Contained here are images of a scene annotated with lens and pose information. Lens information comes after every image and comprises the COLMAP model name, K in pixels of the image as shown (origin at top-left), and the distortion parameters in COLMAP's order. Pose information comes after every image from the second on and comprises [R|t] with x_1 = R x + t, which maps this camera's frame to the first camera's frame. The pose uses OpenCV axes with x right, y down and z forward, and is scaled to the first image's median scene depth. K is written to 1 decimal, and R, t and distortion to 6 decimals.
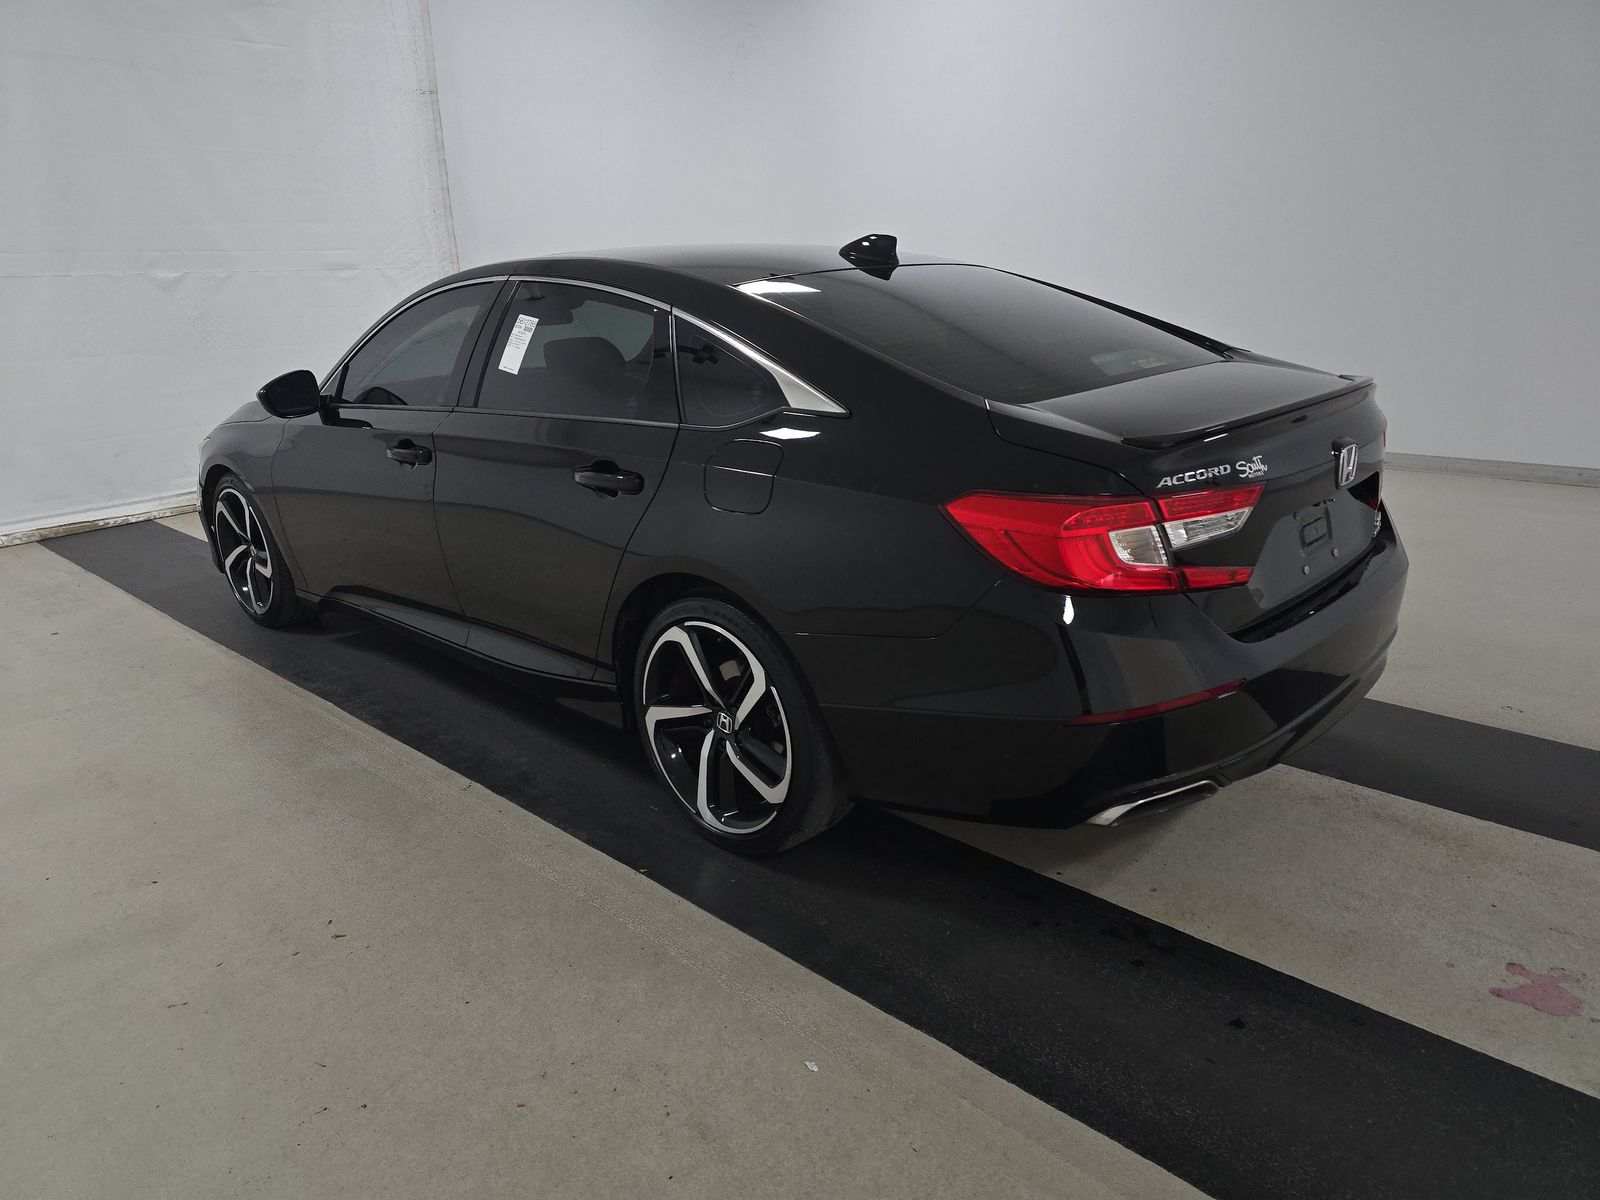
lens RADIAL K [[1081.9, 0, 800.0], [0, 1081.9, 600.0], [0, 0, 1]] dist [0.002451, 0.002058]
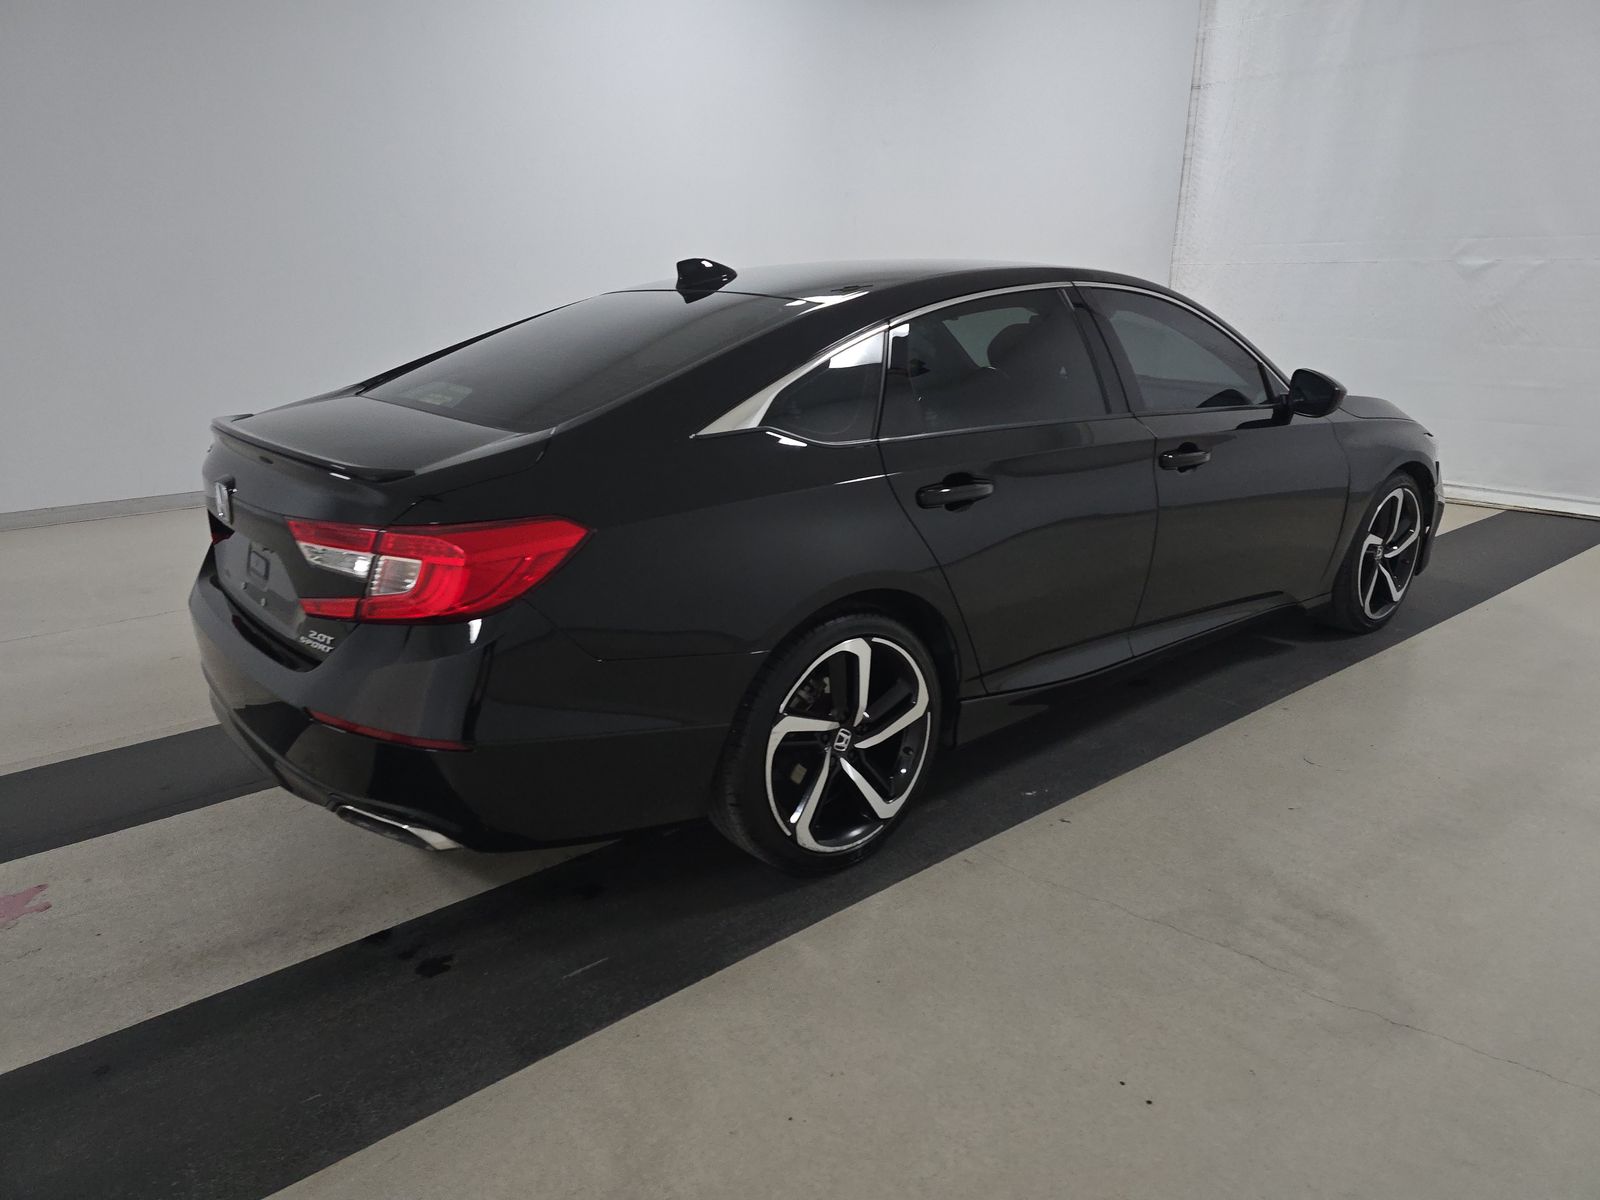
lens RADIAL K [[1063.6, 0, 800.0], [0, 1063.6, 600.0], [0, 0, 1]] dist [0.005704, -0.000665]
pose [[-0.121189, 0.323916, -0.938292, 1.307839], [-0.277088, 0.896644, 0.345328, -0.505502], [0.953171, 0.301839, -0.018911, 1.445903]]
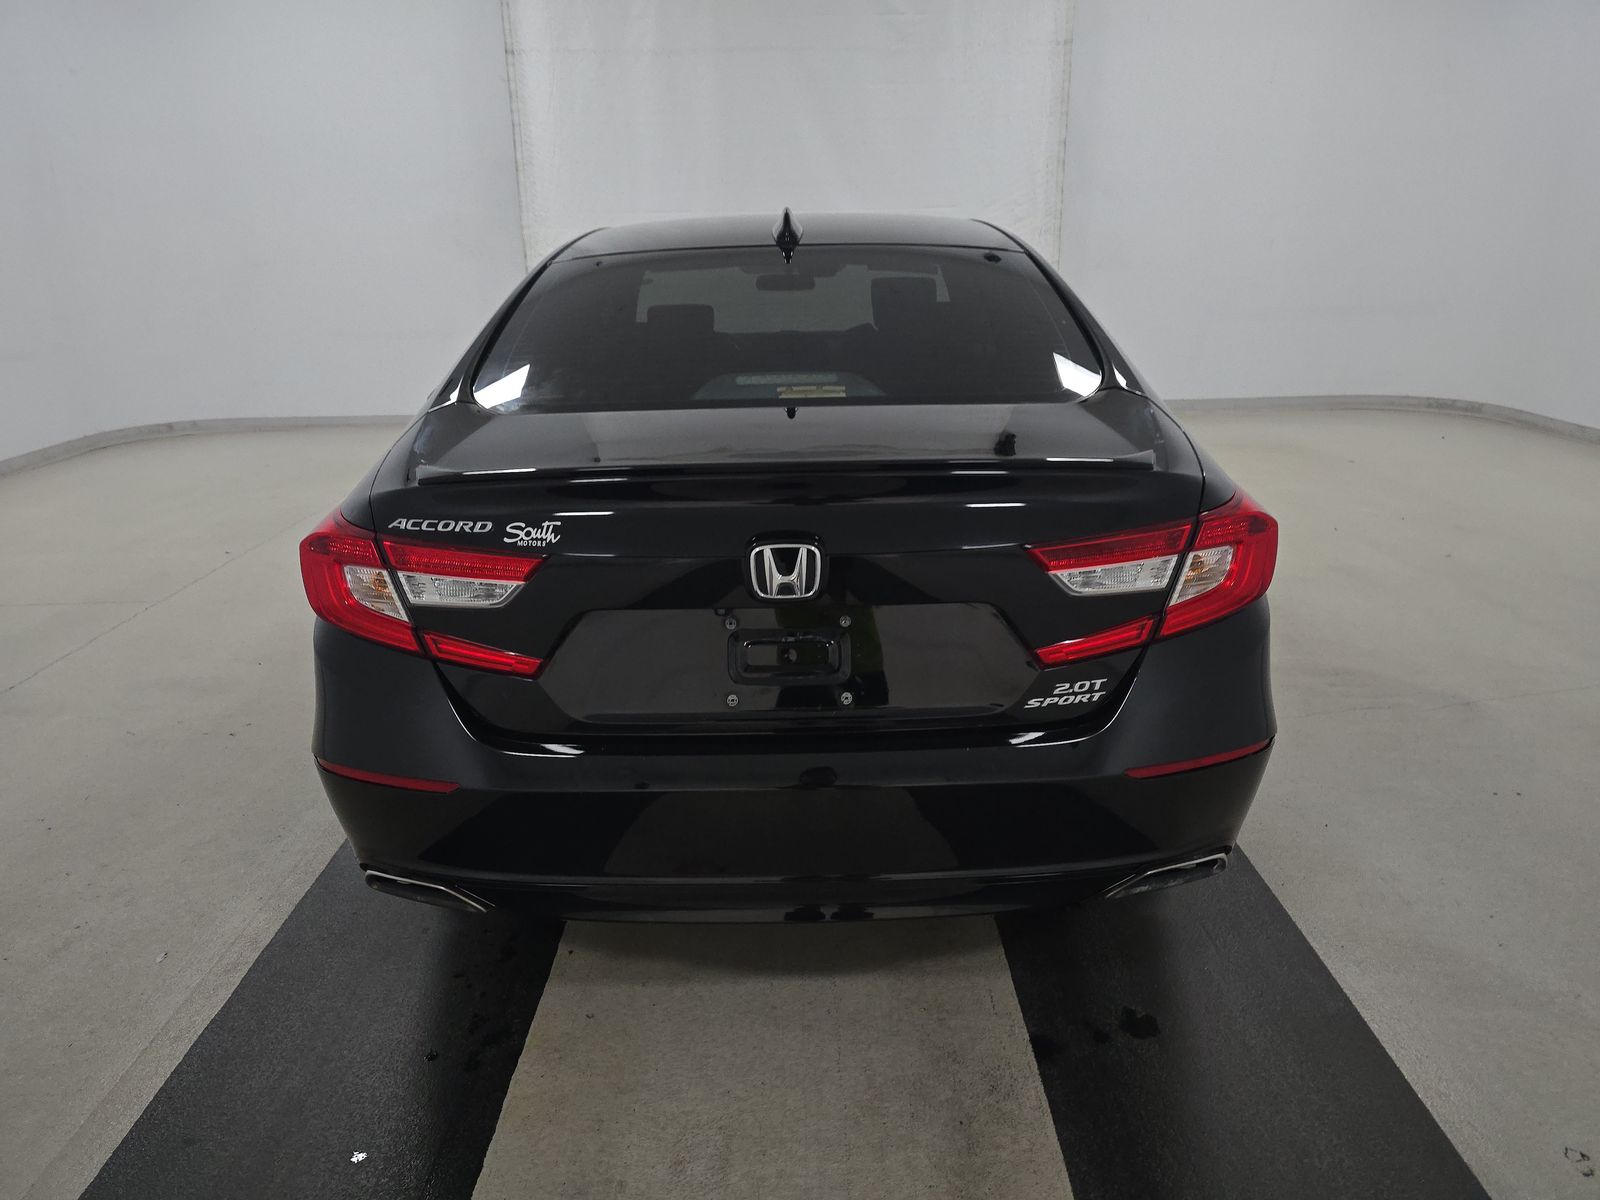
lens RADIAL K [[1081.9, 0, 800.0], [0, 1081.9, 600.0], [0, 0, 1]] dist [0.002451, 0.002058]
pose [[0.688802, 0.255020, -0.678614, 0.889714], [-0.223763, 0.965167, 0.135583, -0.183826], [0.689552, 0.058459, 0.721873, 0.473055]]
